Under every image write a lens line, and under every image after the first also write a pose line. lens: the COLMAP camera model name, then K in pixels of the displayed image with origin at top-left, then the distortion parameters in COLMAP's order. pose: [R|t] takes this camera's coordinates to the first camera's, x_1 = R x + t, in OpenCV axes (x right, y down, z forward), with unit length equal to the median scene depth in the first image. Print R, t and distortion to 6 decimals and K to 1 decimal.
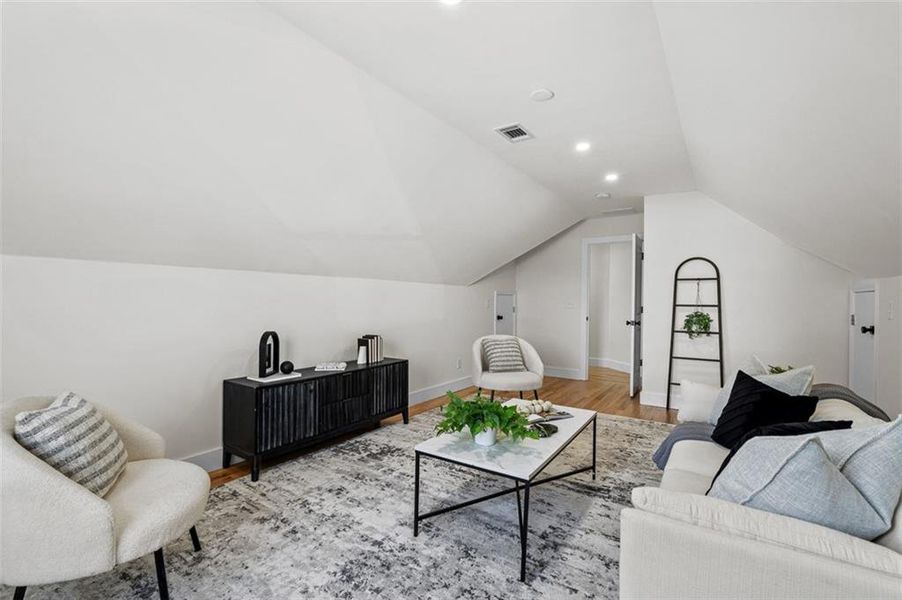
lens RADIAL K [[417.4, 0, 443.2], [0, 417.4, 298.1], [0, 0, 1]] dist [0.000289, 0.000160]
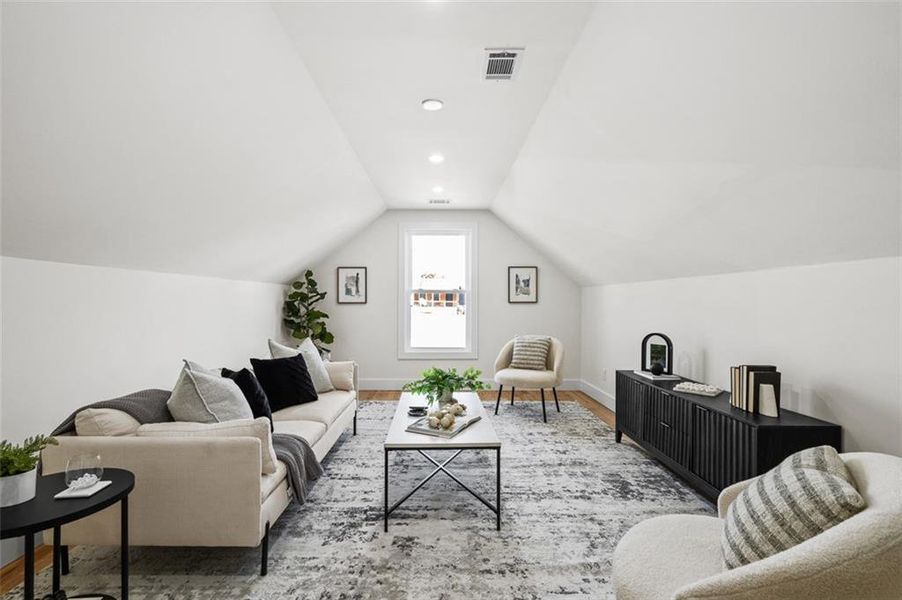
lens RADIAL K [[411.5, 0, 445.7], [0, 411.5, 305.8], [0, 0, 1]] dist [0.000595, 0.000489]
pose [[-0.823597, -0.013205, -0.567022, 0.673175], [-0.015586, 0.999878, -0.000646, 0.015160], [0.566961, 0.008305, -0.823703, 1.605606]]
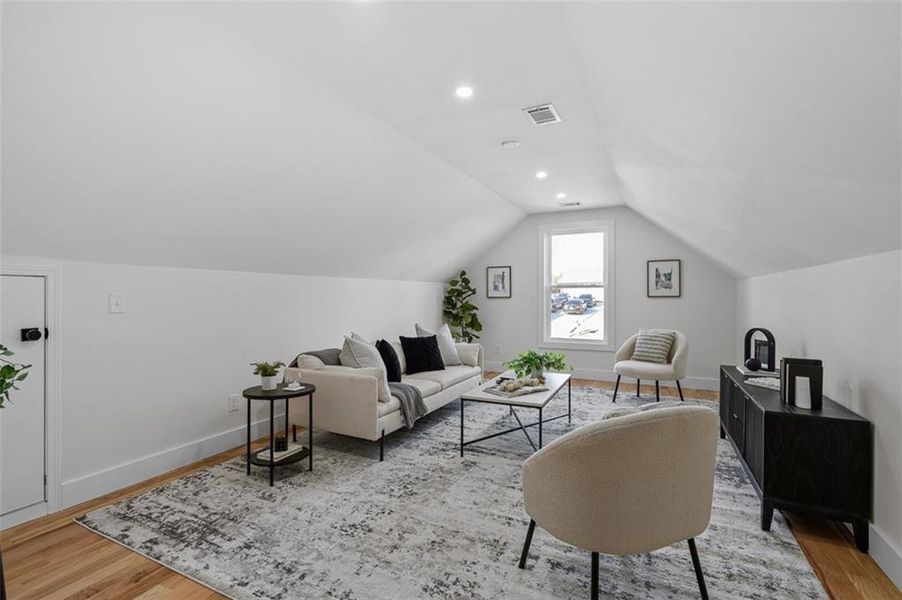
lens RADIAL K [[411.5, 0, 445.7], [0, 411.5, 305.8], [0, 0, 1]] dist [0.000595, 0.000489]
pose [[-0.990653, -0.013212, -0.135766, 0.530951], [-0.016106, 0.999665, 0.020240, 0.012224], [0.135453, 0.022237, -0.990534, 1.967942]]
